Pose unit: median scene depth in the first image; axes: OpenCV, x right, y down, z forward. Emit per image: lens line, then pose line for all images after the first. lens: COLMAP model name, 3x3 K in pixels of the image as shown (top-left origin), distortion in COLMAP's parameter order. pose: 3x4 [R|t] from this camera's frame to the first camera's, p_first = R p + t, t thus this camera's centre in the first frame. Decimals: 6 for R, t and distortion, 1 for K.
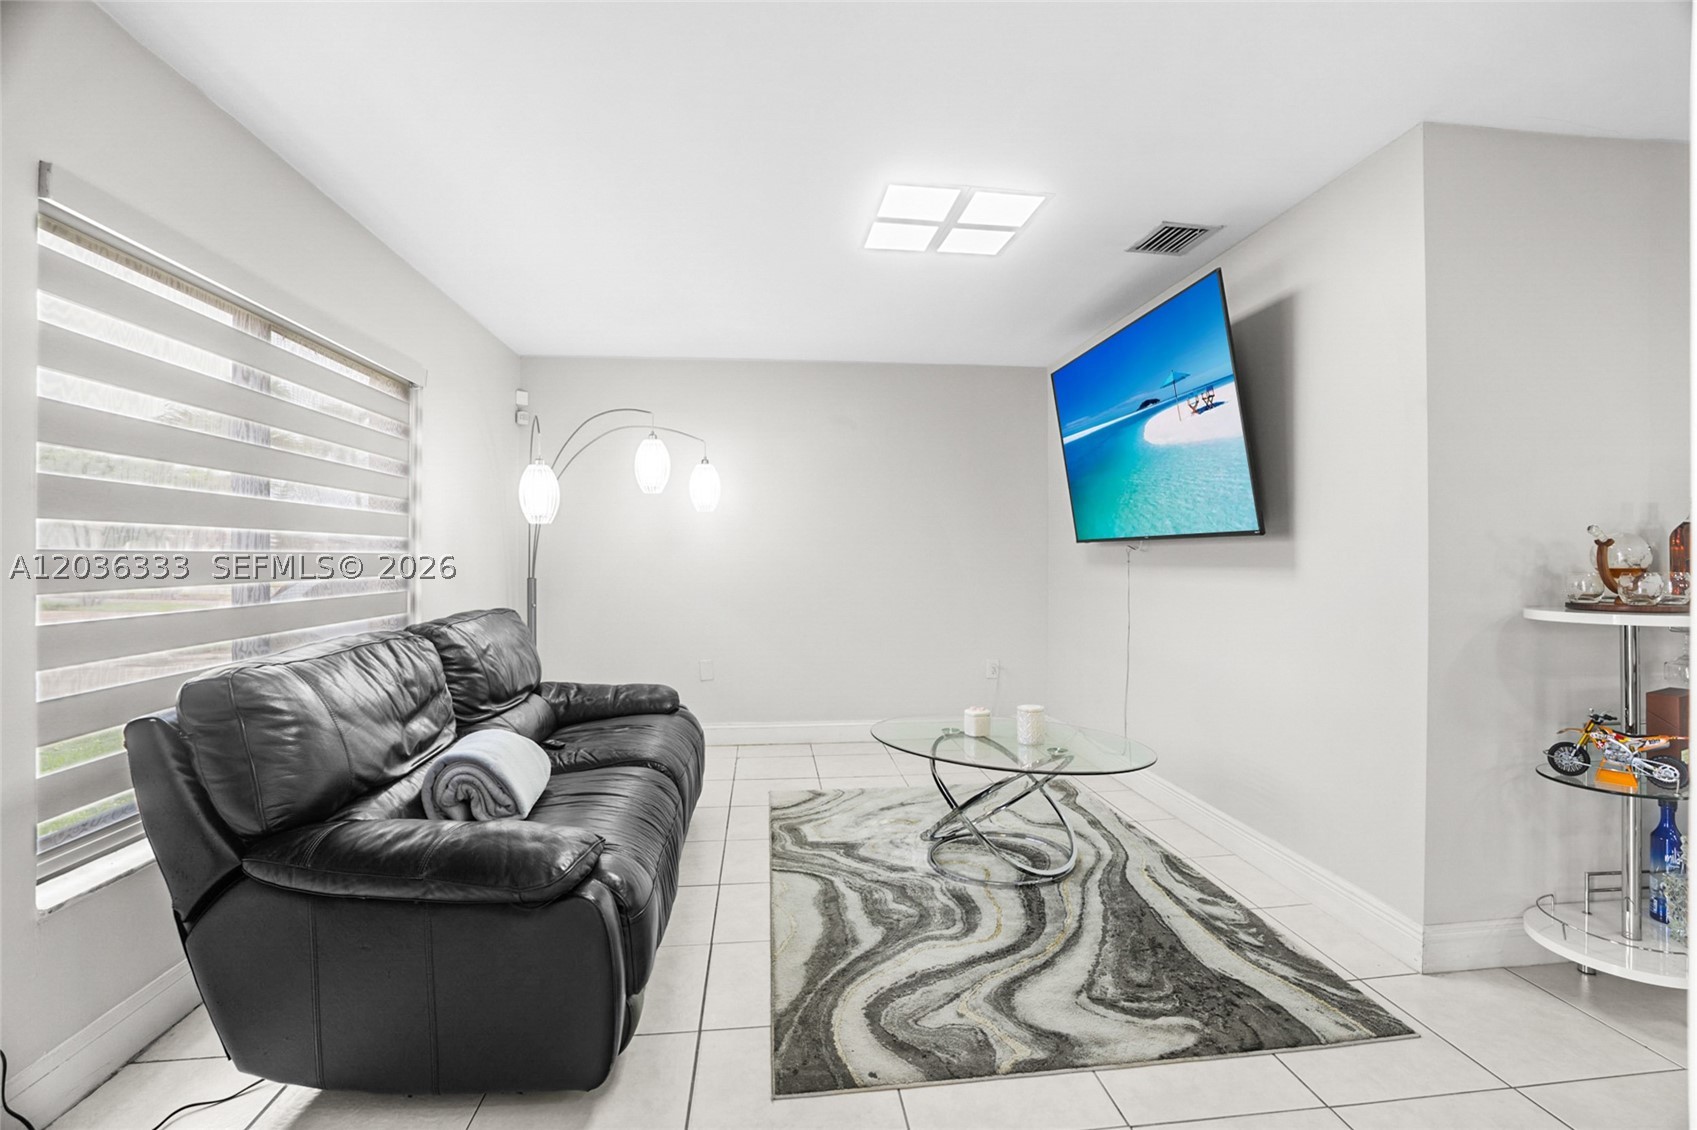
lens RADIAL K [[787.5, 0, 847.2], [0, 787.5, 545.1], [0, 0, 1]] dist [-0.059937, 0.022652]
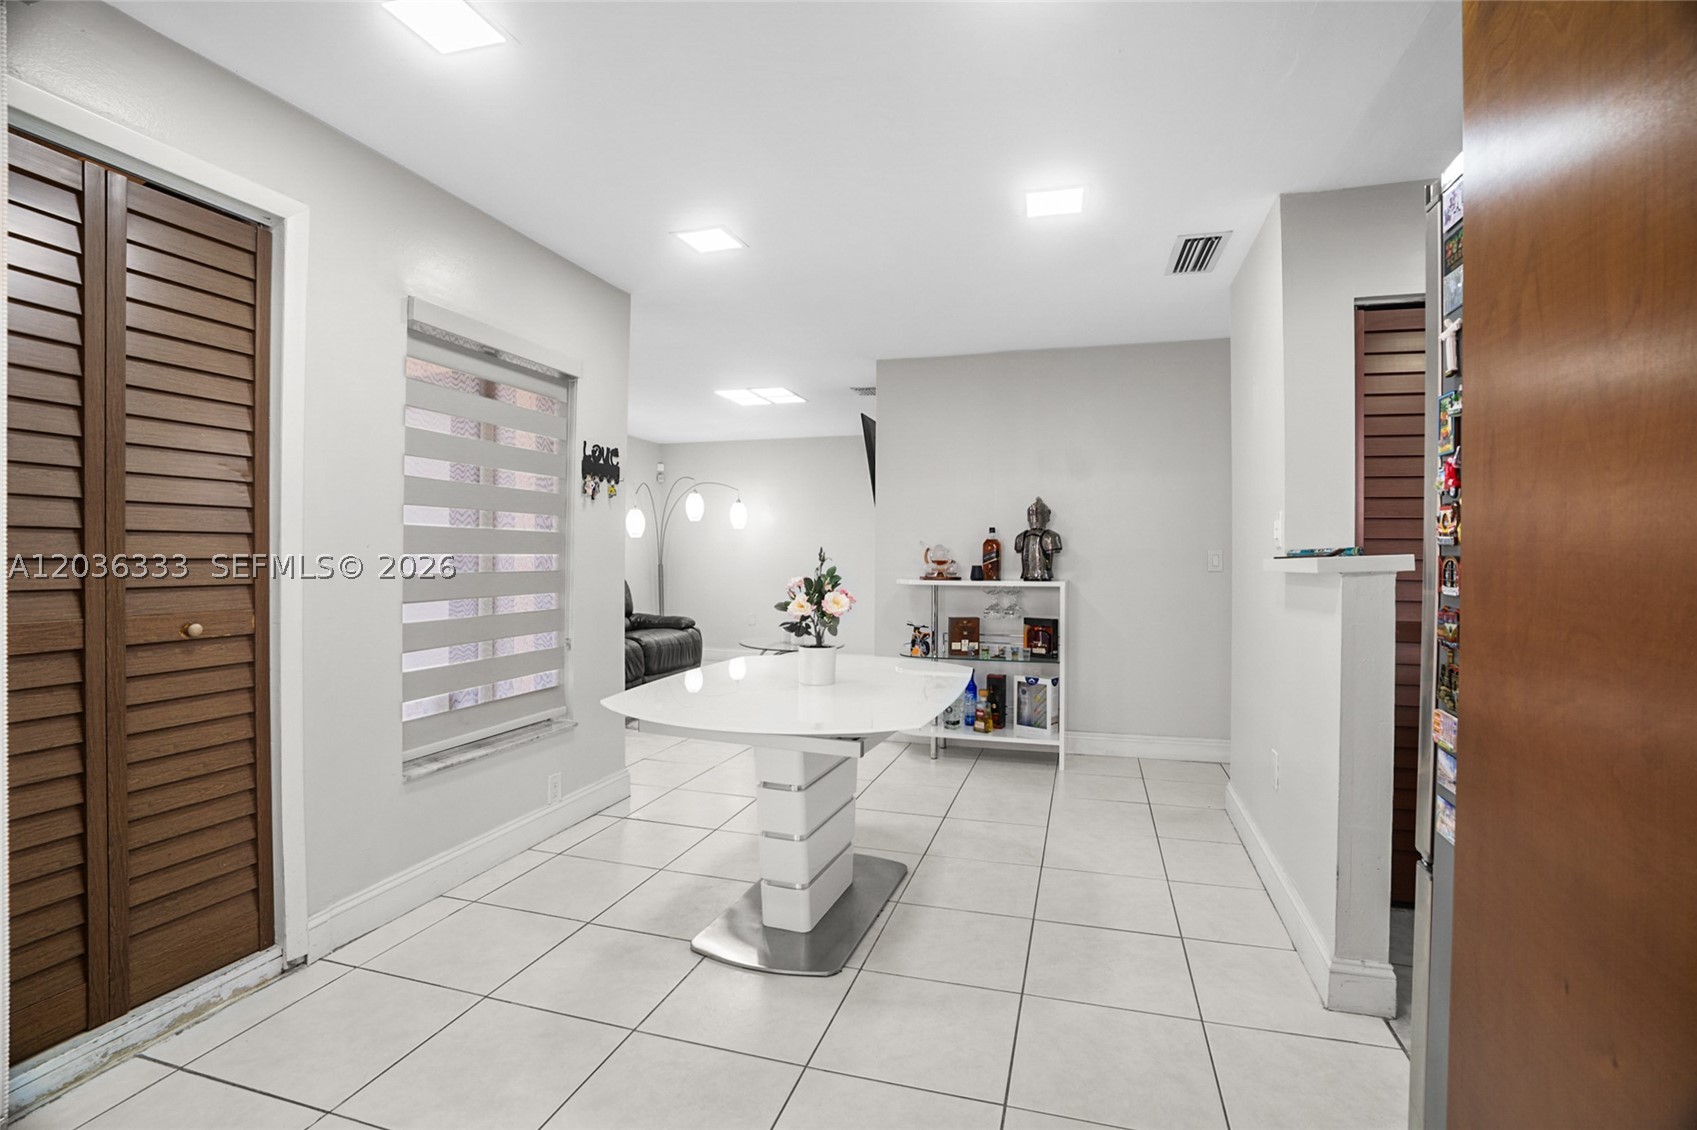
lens RADIAL K [[787.5, 0, 845.7], [0, 787.5, 552.1], [0, 0, 1]] dist [-0.059937, 0.022652]
pose [[0.913170, 0.004968, -0.407549, 1.329344], [0.000522, 0.999911, 0.013359, -0.020956], [0.407579, -0.012412, 0.913086, -0.943255]]
